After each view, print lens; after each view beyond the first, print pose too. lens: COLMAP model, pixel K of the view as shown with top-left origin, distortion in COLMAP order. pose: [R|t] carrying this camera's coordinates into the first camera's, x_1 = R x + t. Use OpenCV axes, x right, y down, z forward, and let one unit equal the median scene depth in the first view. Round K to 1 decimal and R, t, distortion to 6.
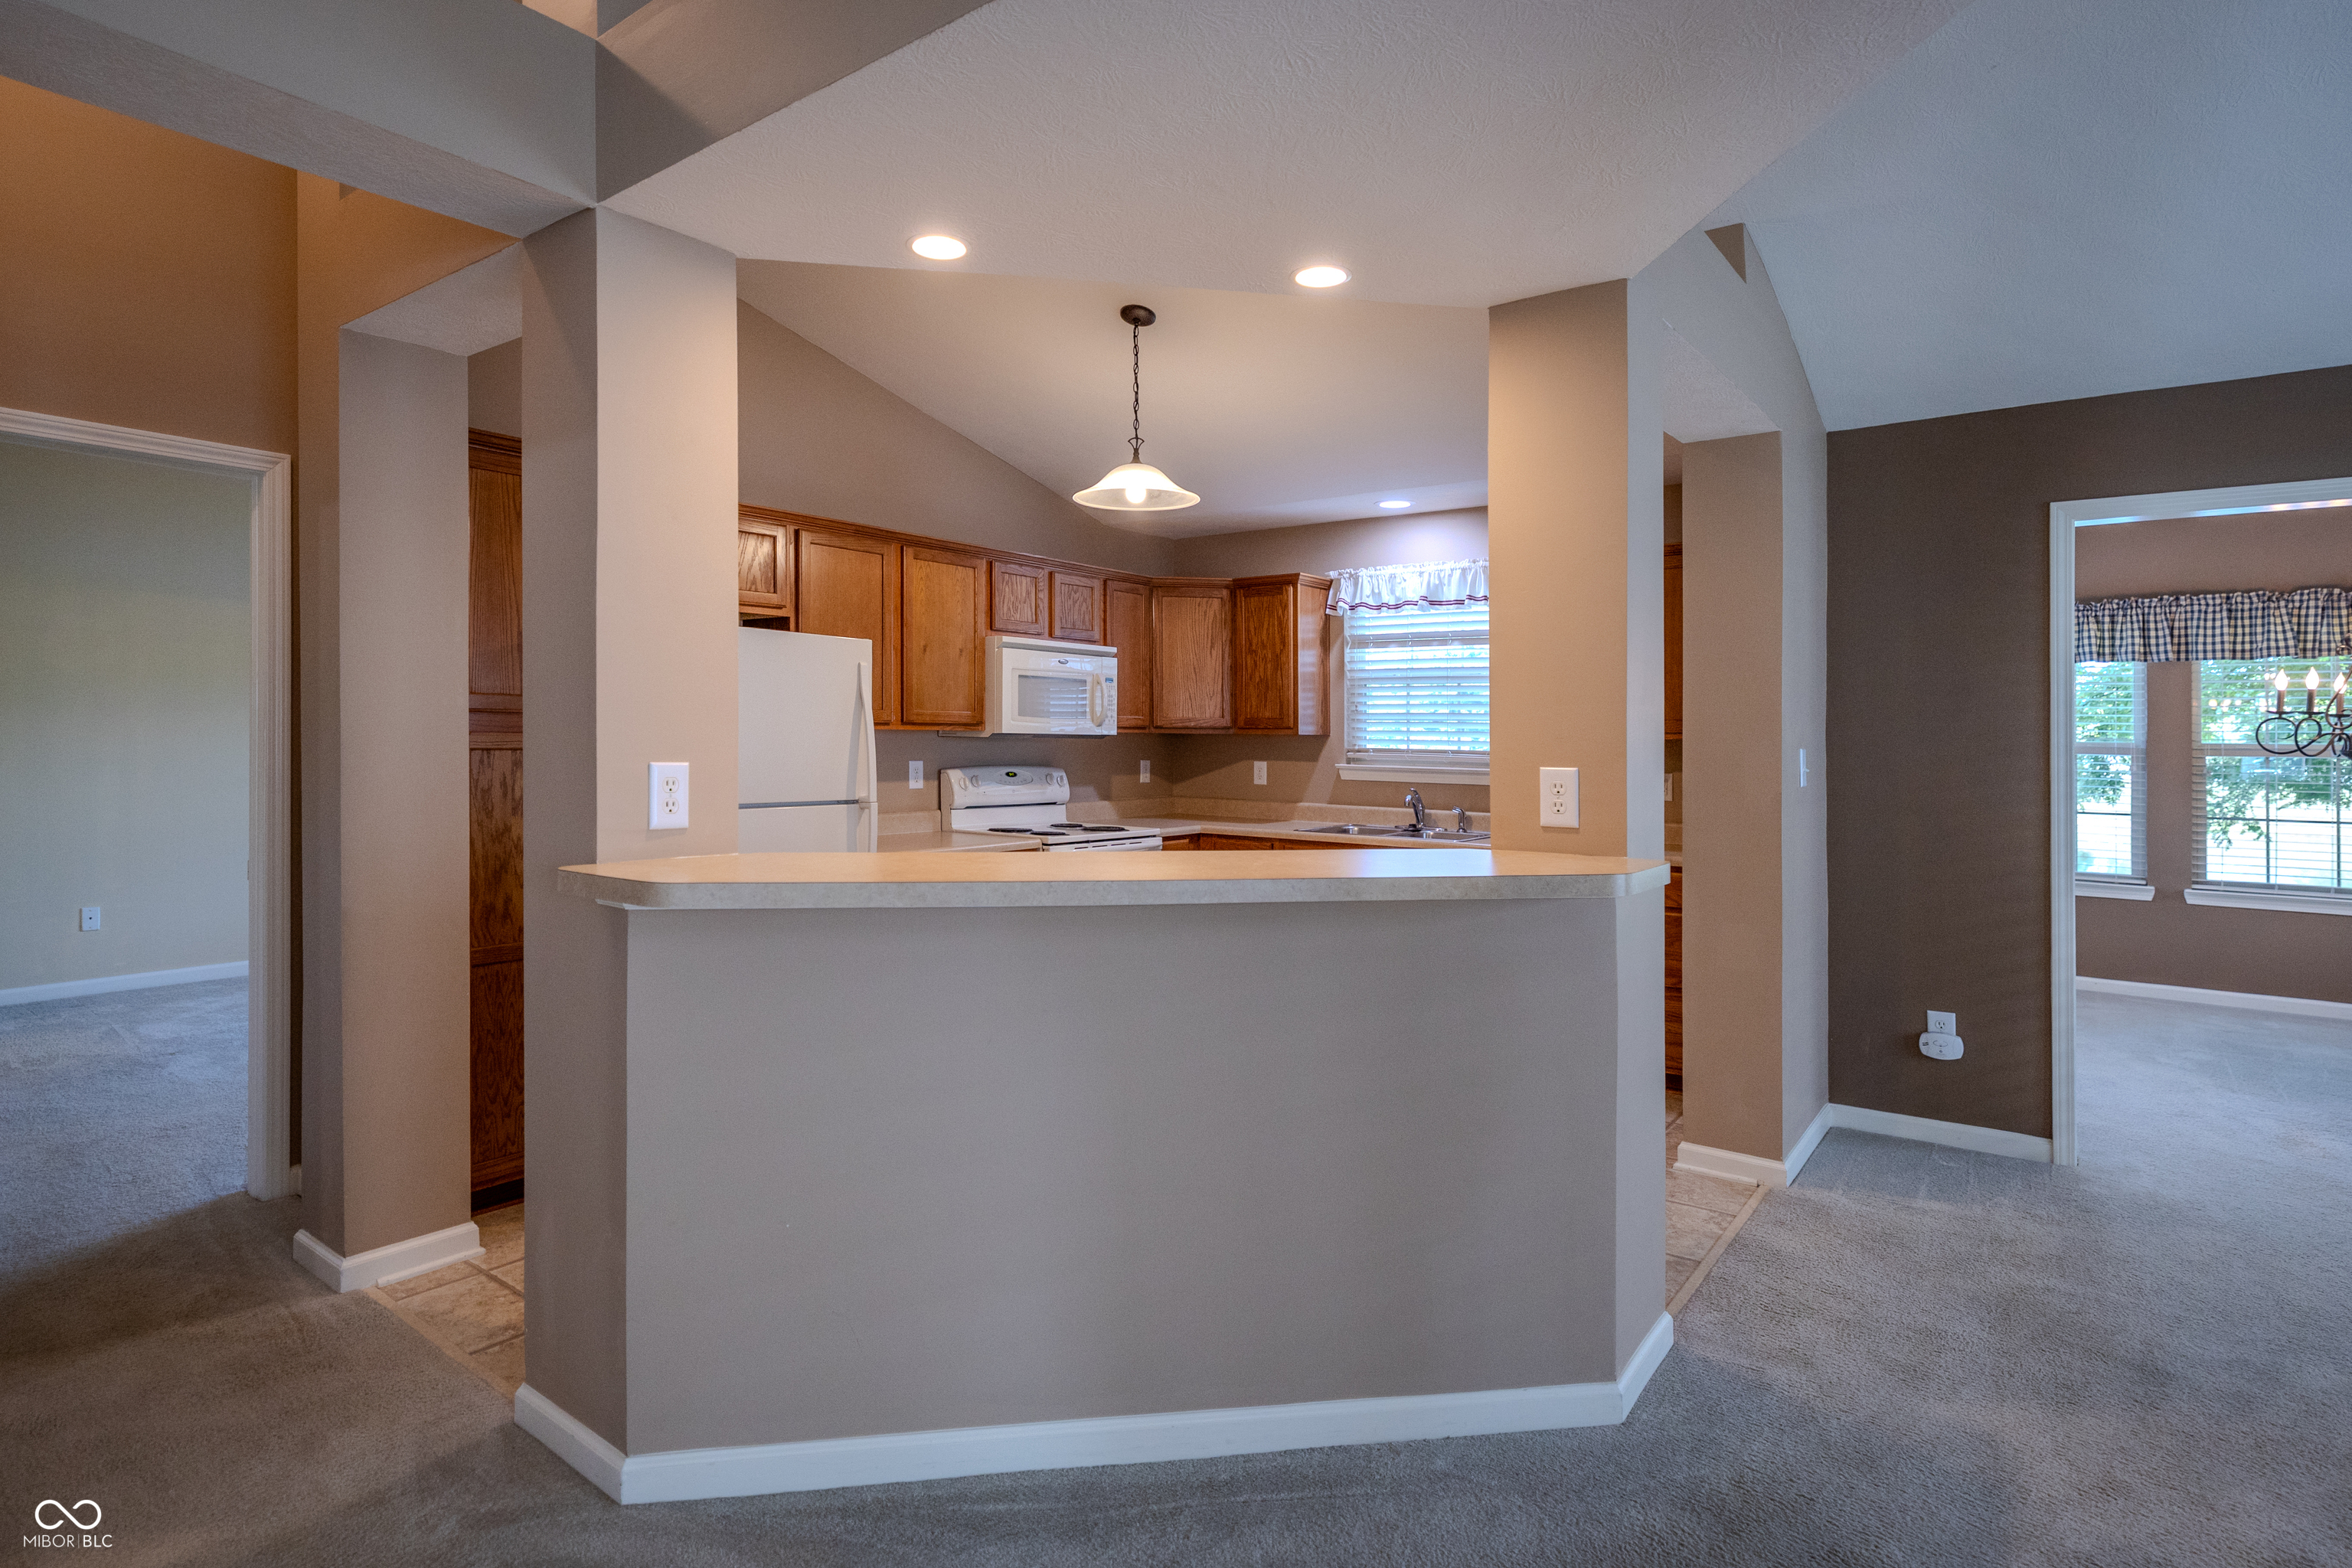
lens RADIAL K [[1171.8, 0, 1190.6], [0, 1171.8, 740.8], [0, 0, 1]] dist [0.003665, 0.000319]
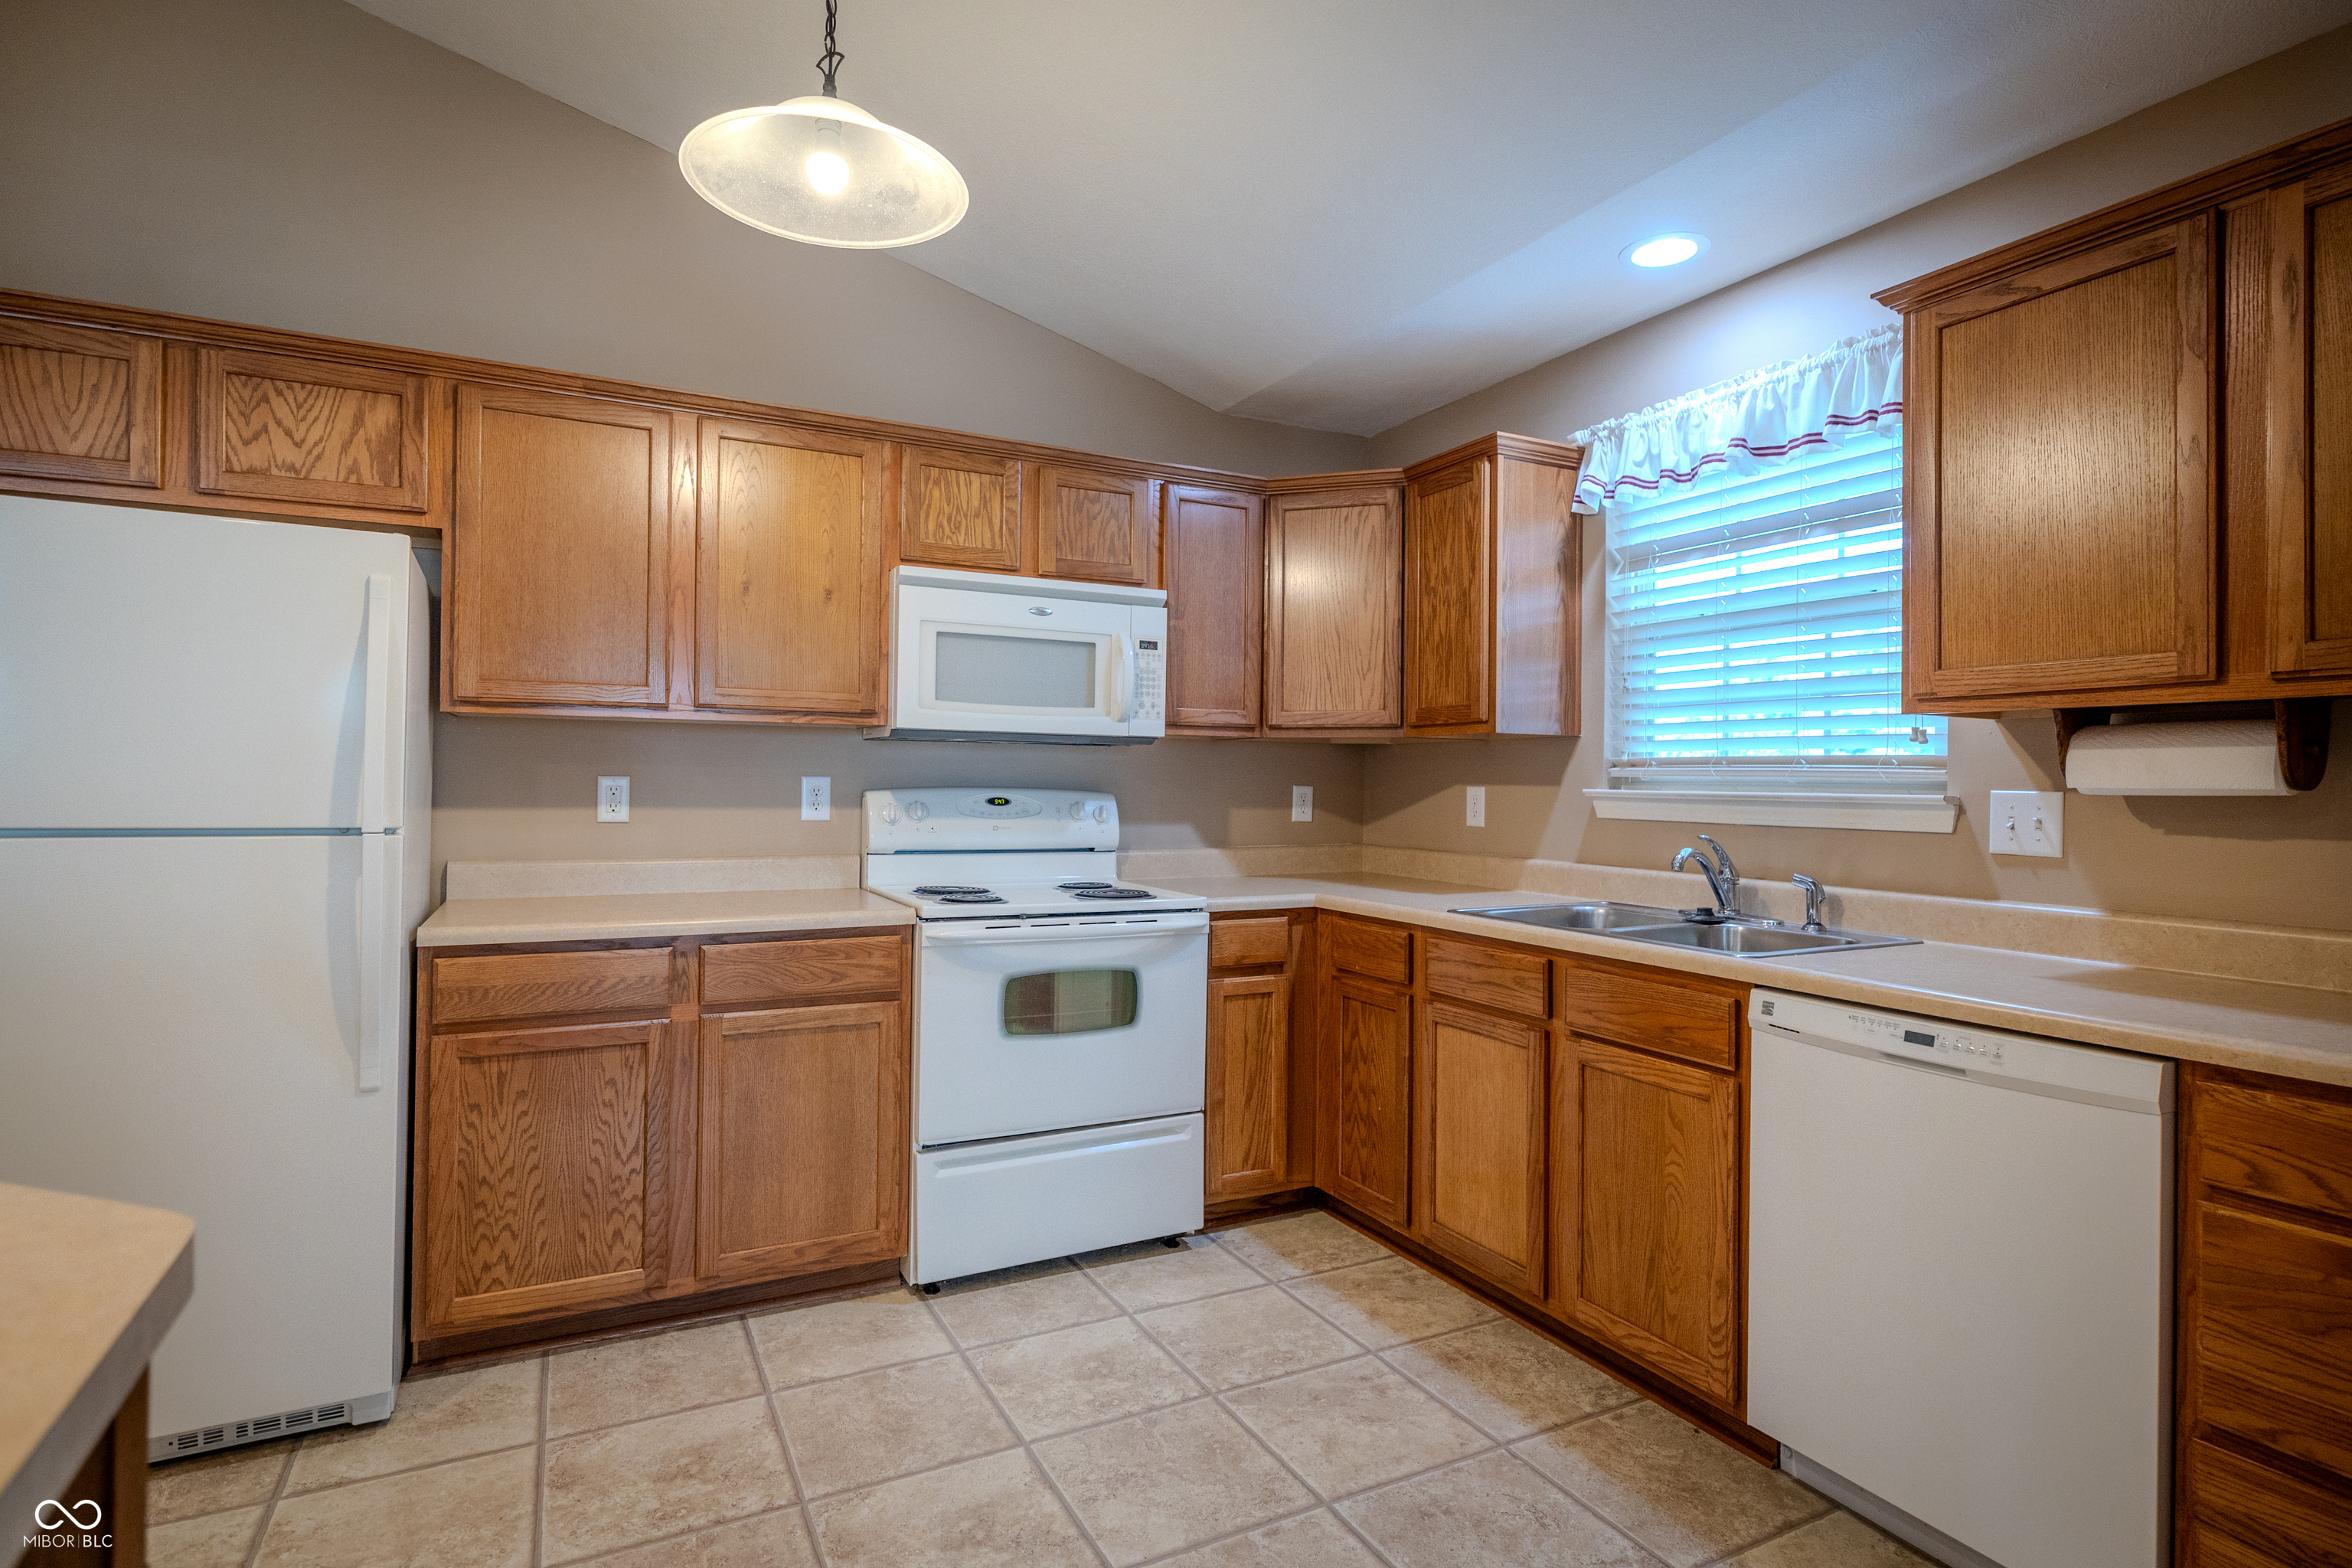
lens RADIAL K [[1171.8, 0, 1179.4], [0, 1171.8, 796.1], [0, 0, 1]] dist [0.003665, 0.000319]
pose [[0.901877, 0.001619, -0.431989, 0.192625], [-0.000569, 0.999997, 0.002561, 0.022440], [0.431992, -0.002064, 0.901875, 0.444585]]
